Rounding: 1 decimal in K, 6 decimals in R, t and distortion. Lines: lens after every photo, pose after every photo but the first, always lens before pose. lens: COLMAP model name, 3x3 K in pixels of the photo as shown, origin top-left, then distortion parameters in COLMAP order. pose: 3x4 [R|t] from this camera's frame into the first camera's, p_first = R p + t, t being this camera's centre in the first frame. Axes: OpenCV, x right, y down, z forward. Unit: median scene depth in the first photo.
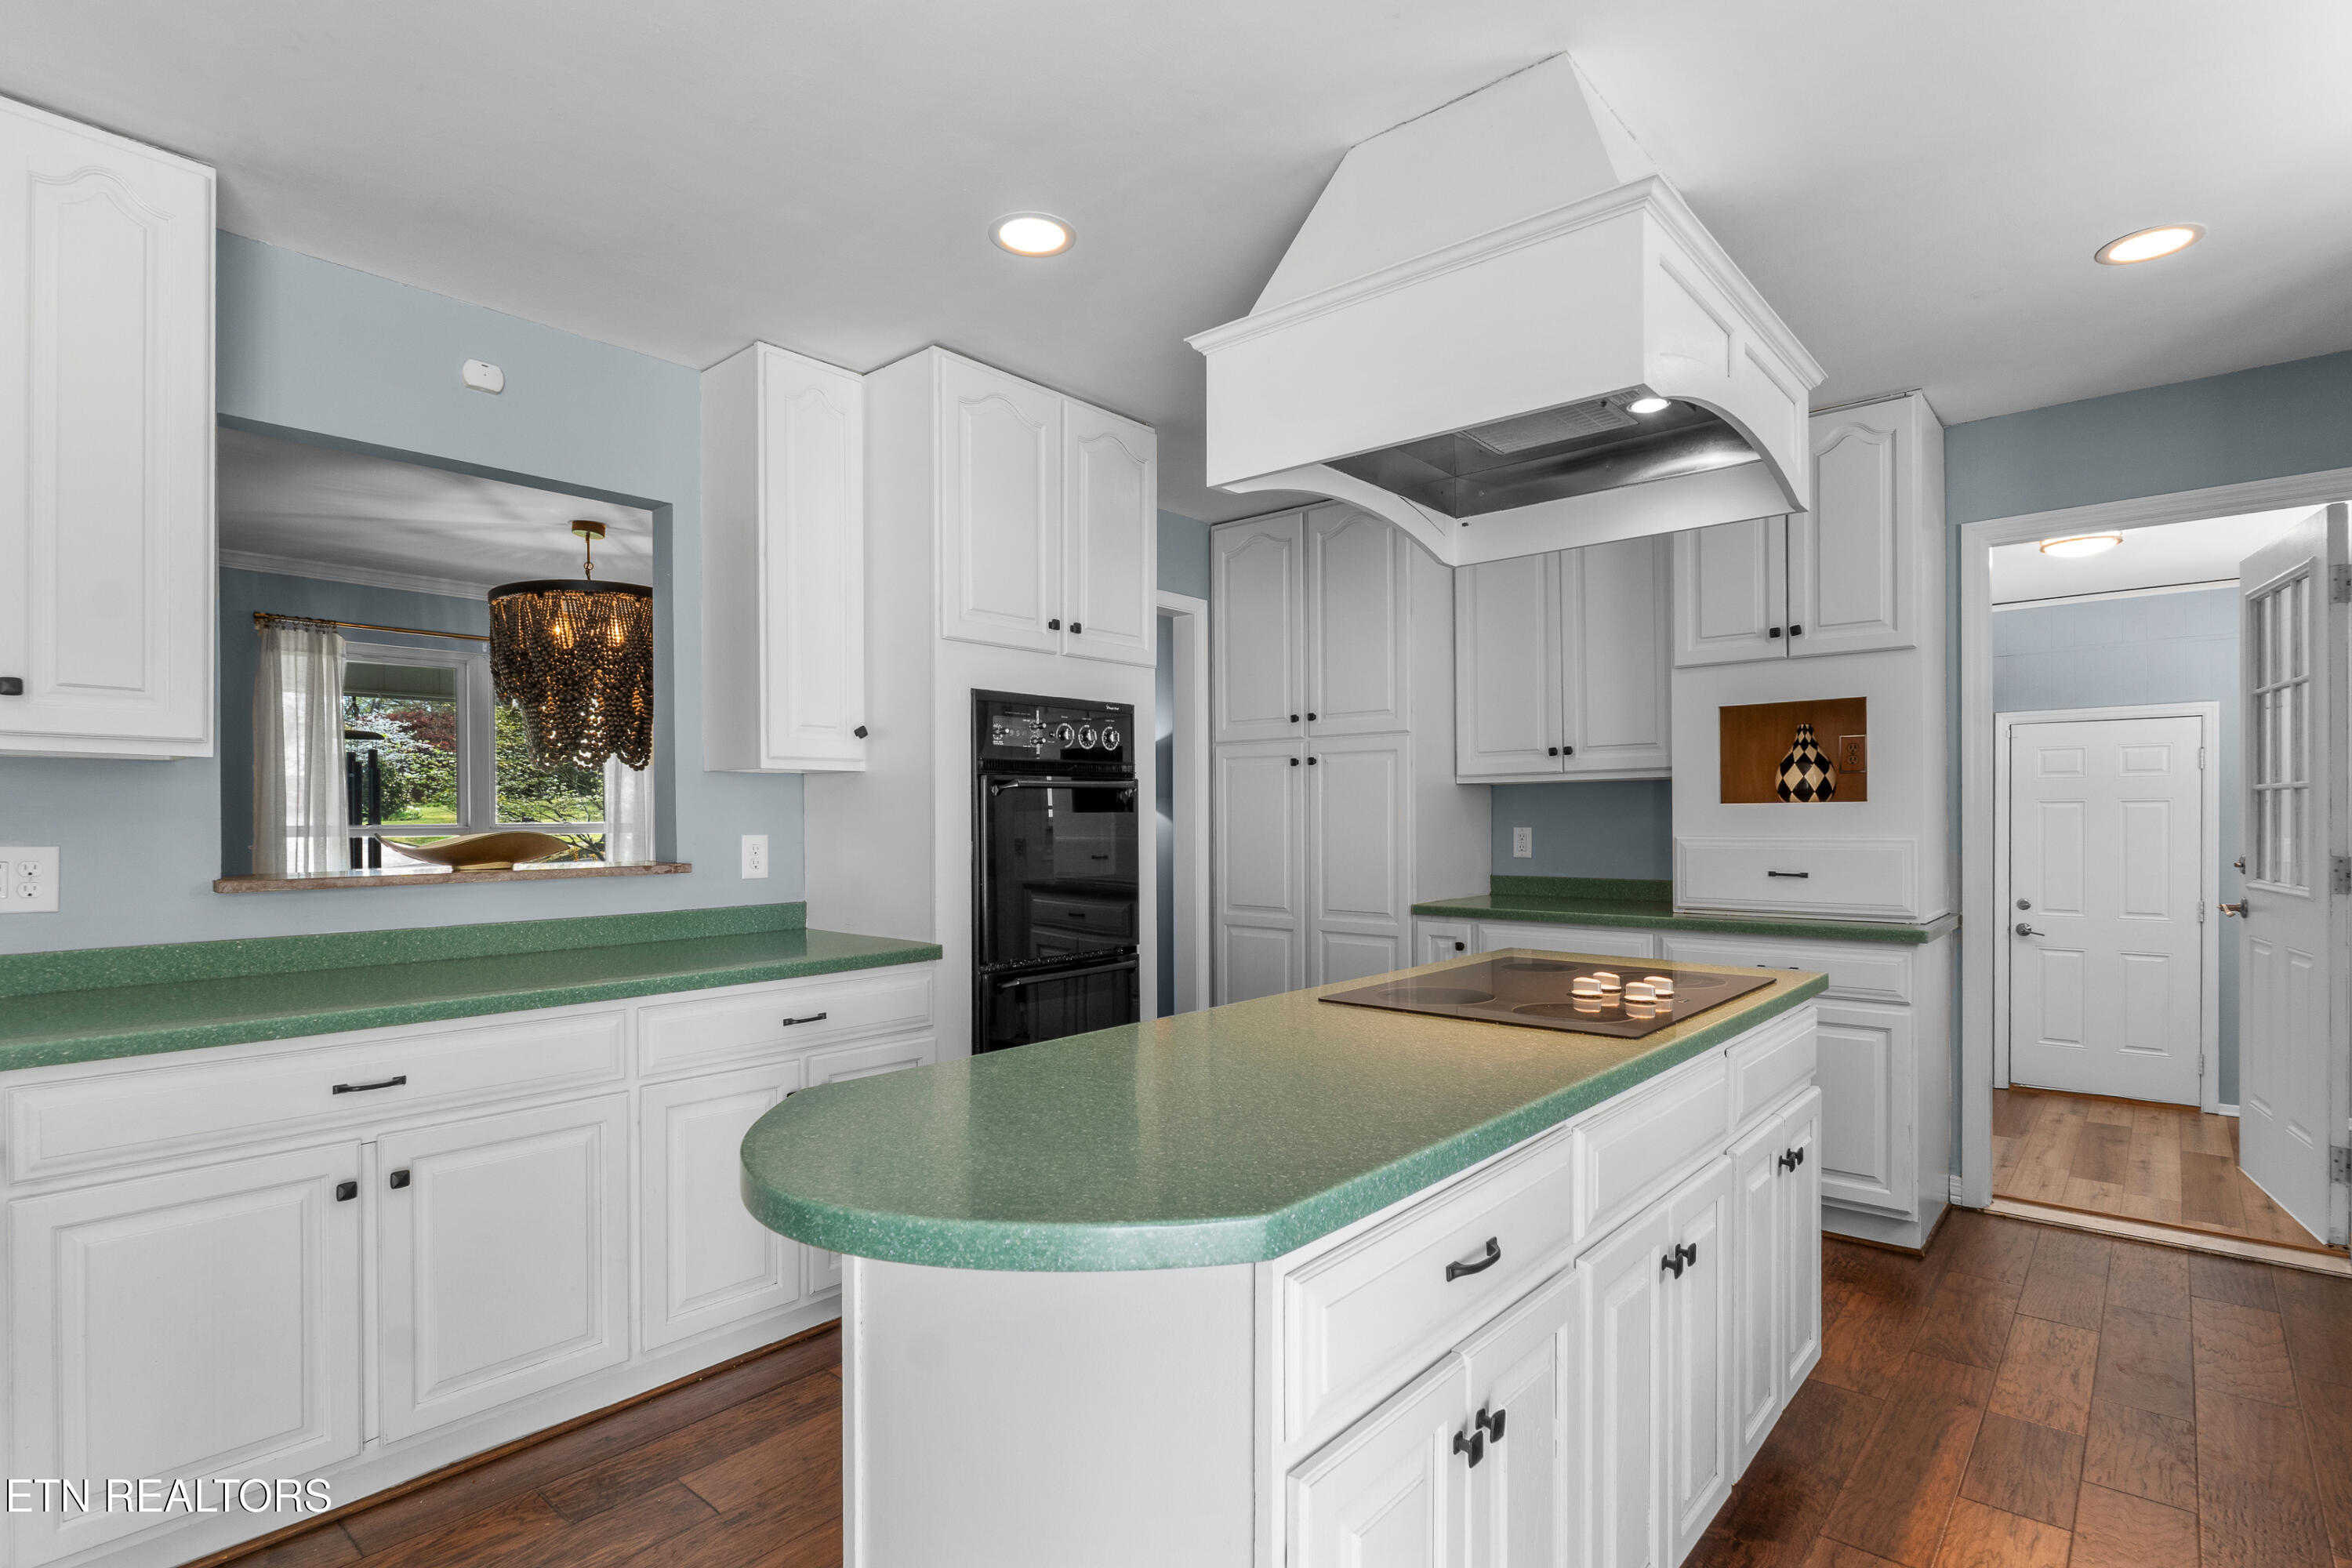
lens RADIAL K [[1169.6, 0, 1177.1], [0, 1169.6, 804.5], [0, 0, 1]] dist [0.002268, -0.000216]
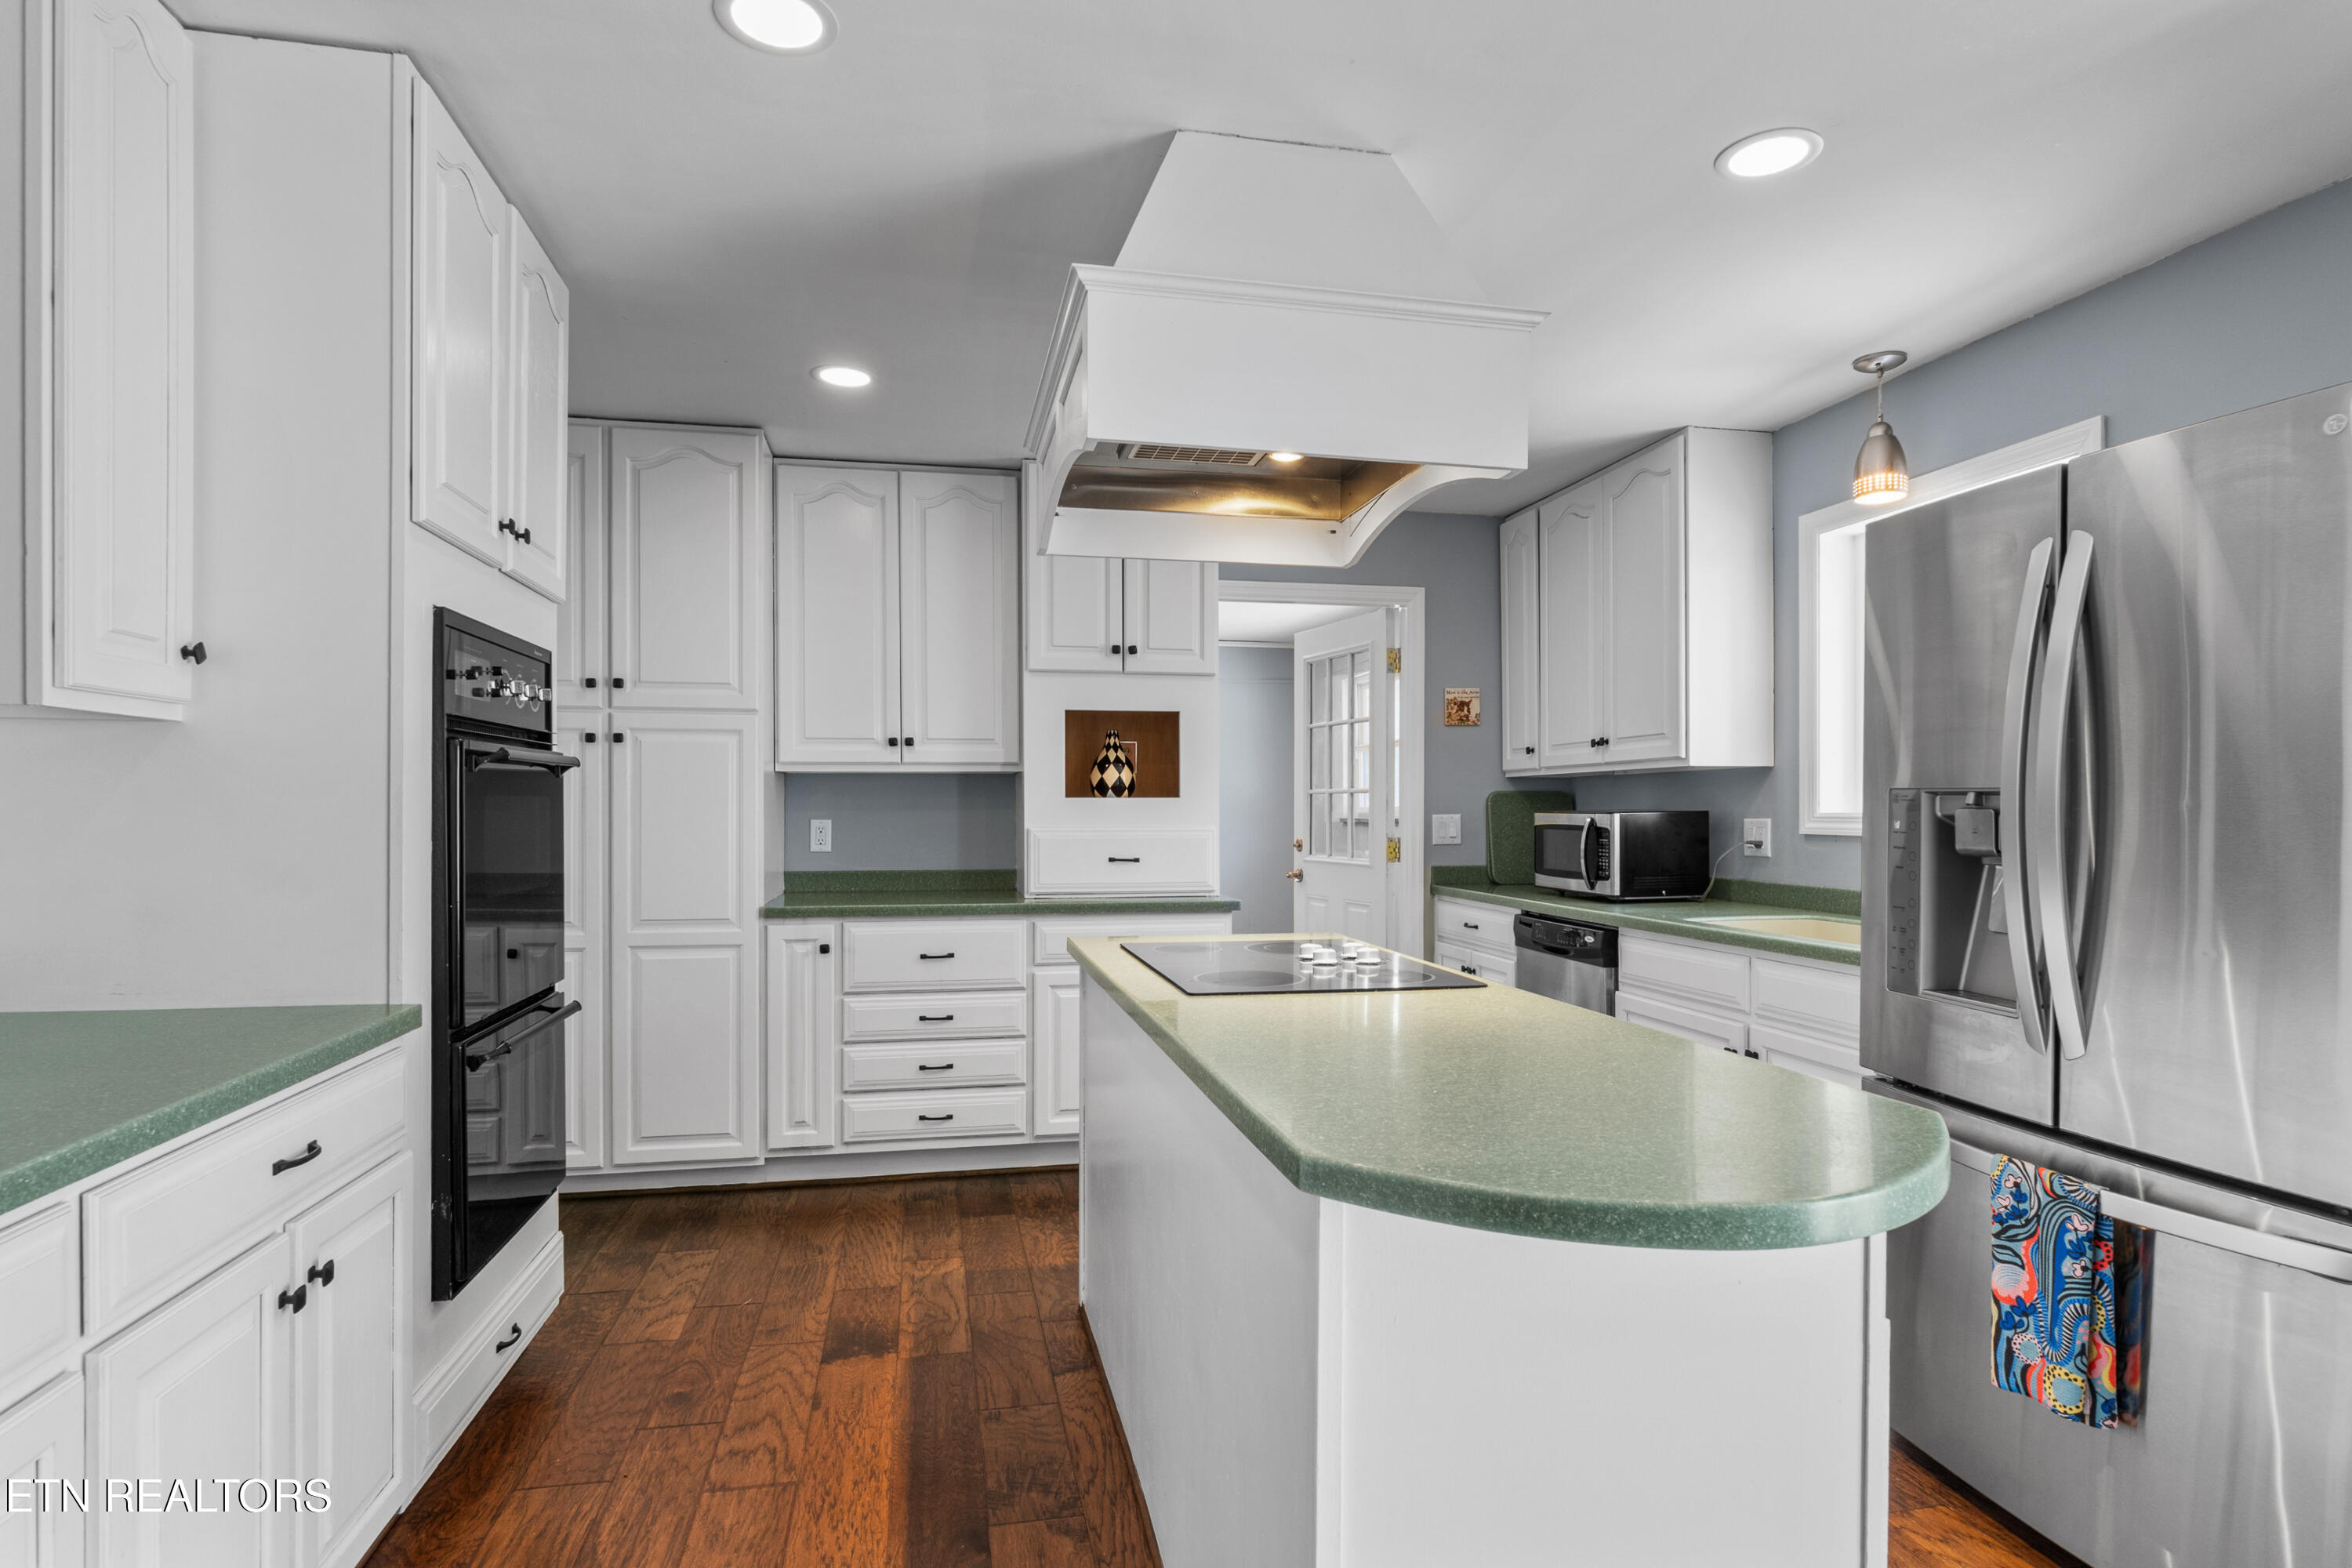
lens RADIAL K [[1210.2, 0, 1176.0], [0, 1210.2, 784.0], [0, 0, 1]] dist [-0.000502, -0.000168]
pose [[0.610635, 0.022473, 0.791593, -0.368977], [-0.013972, 0.999747, -0.017605, 0.004917], [-0.791789, -0.000309, 0.610794, 0.215806]]
